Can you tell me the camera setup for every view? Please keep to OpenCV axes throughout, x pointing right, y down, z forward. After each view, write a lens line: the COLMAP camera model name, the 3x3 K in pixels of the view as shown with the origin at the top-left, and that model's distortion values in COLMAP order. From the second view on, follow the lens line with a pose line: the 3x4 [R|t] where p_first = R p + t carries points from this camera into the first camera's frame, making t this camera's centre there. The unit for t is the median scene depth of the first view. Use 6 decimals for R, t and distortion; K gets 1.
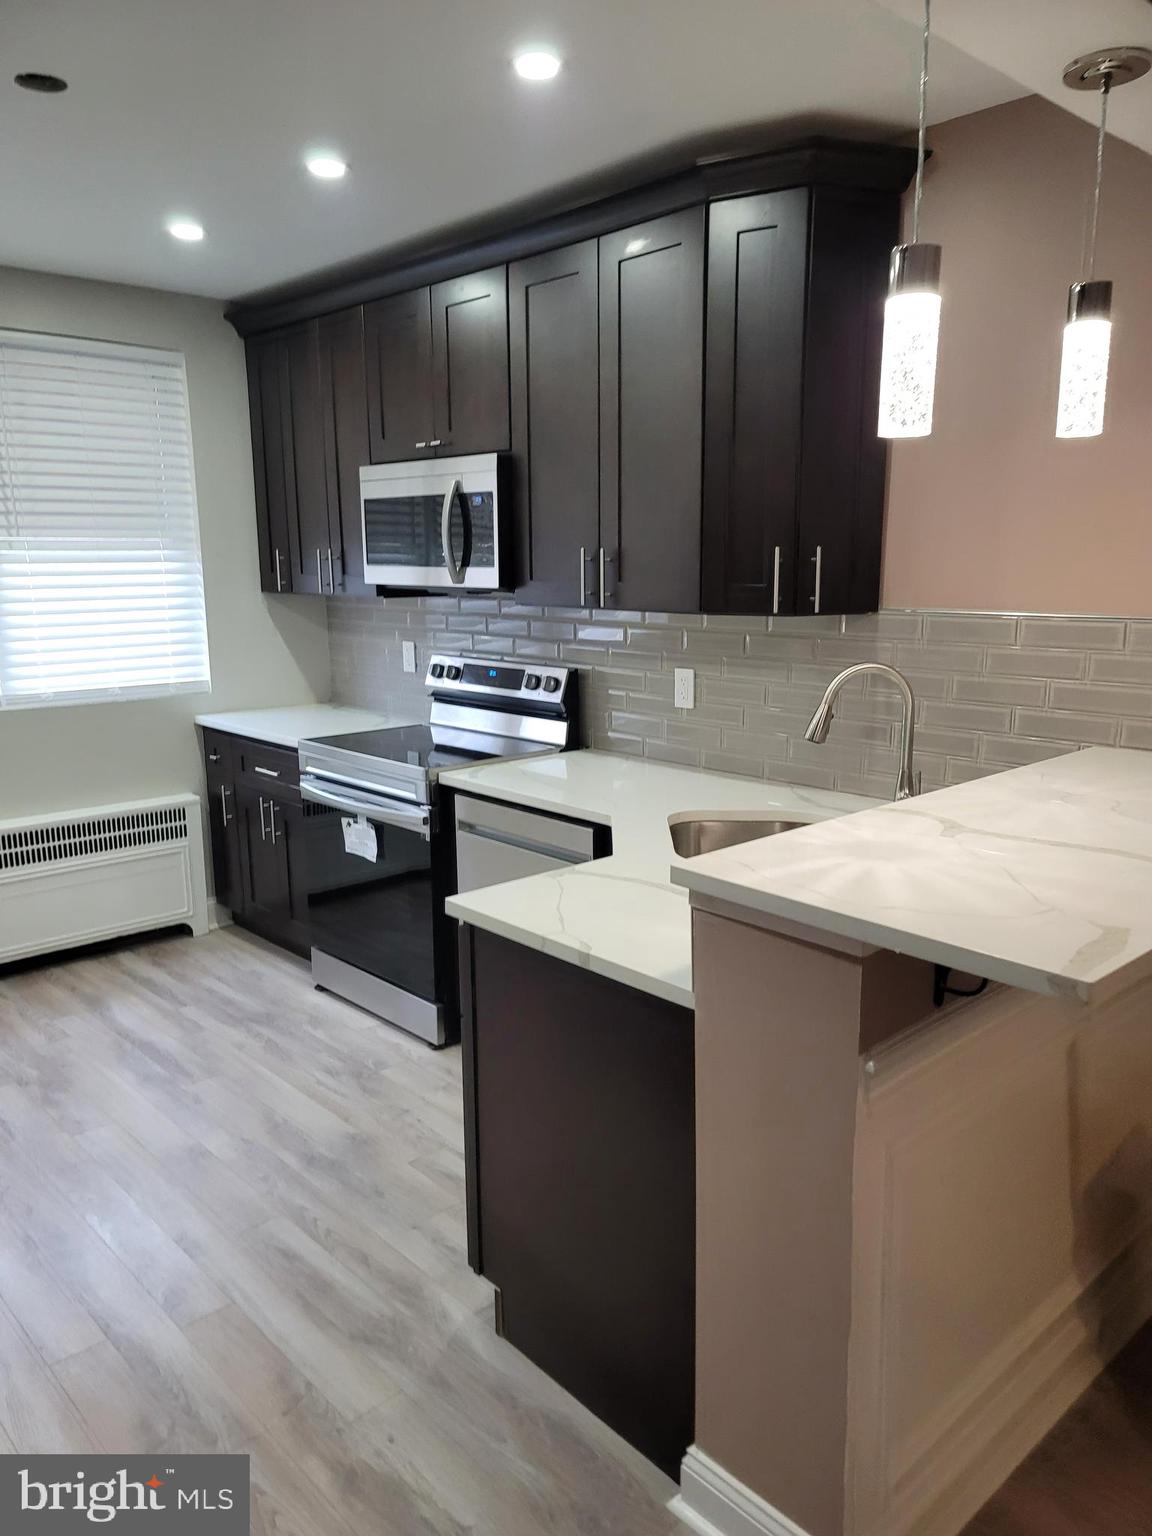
lens RADIAL K [[1108.1, 0, 573.2], [0, 1108.1, 782.5], [0, 0, 1]] dist [0.082597, -0.003211]
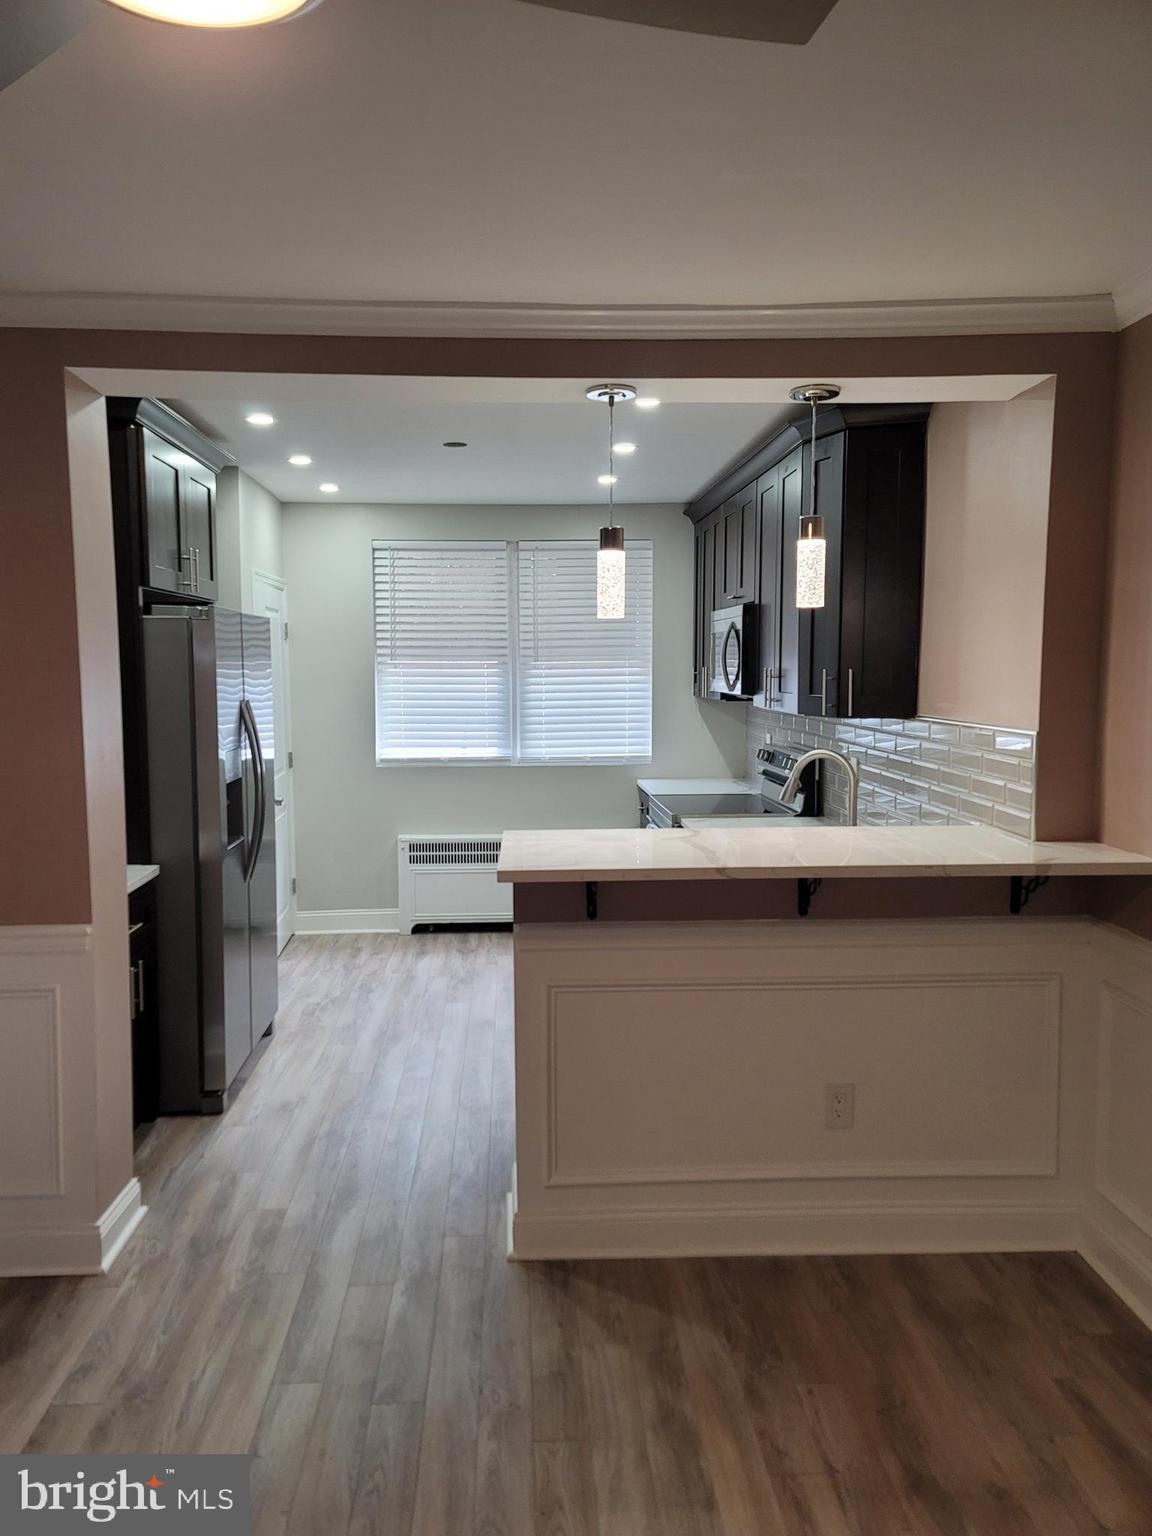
lens RADIAL K [[1108.1, 0, 570.1], [0, 1108.1, 767.3], [0, 0, 1]] dist [0.082597, -0.003211]
pose [[0.742116, 0.063022, -0.667302, 0.693941], [-0.134056, 0.989410, -0.055642, 0.021194], [0.656729, 0.130749, 0.742706, -0.164141]]
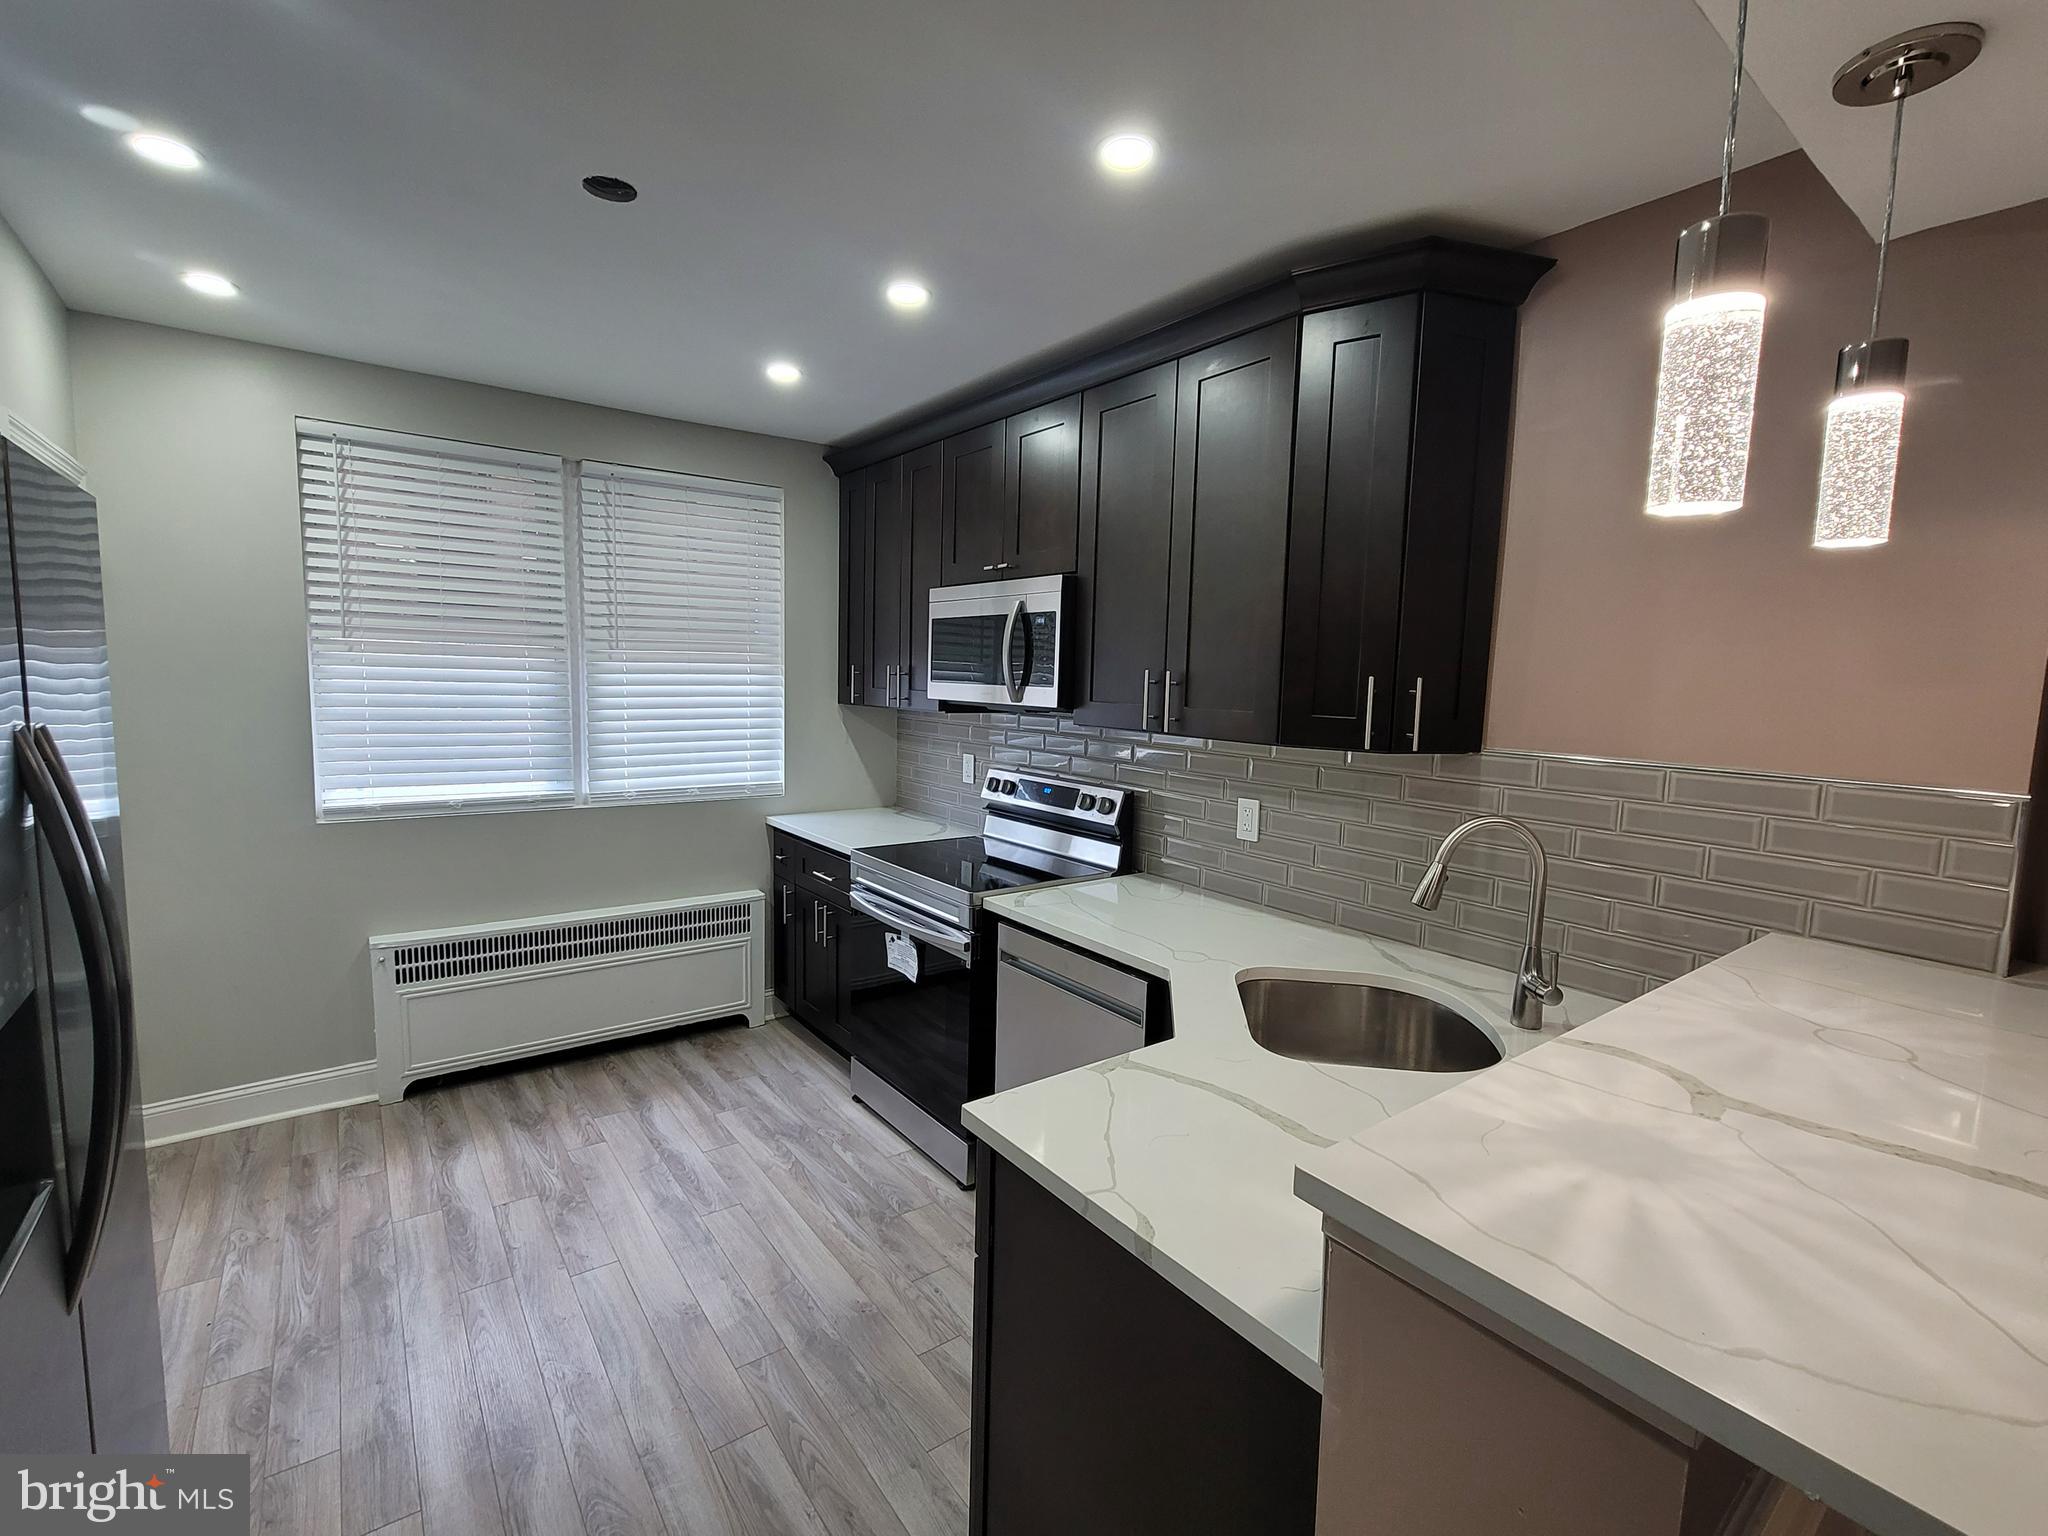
lens RADIAL K [[883.9, 0, 1004.0], [0, 883.9, 771.2], [0, 0, 1]] dist [-0.010202, 0.001018]
pose [[0.990618, 0.045578, -0.128838, -0.010975], [-0.057633, 0.994141, -0.091442, -0.047902], [0.123915, 0.098009, 0.987441, 0.242153]]
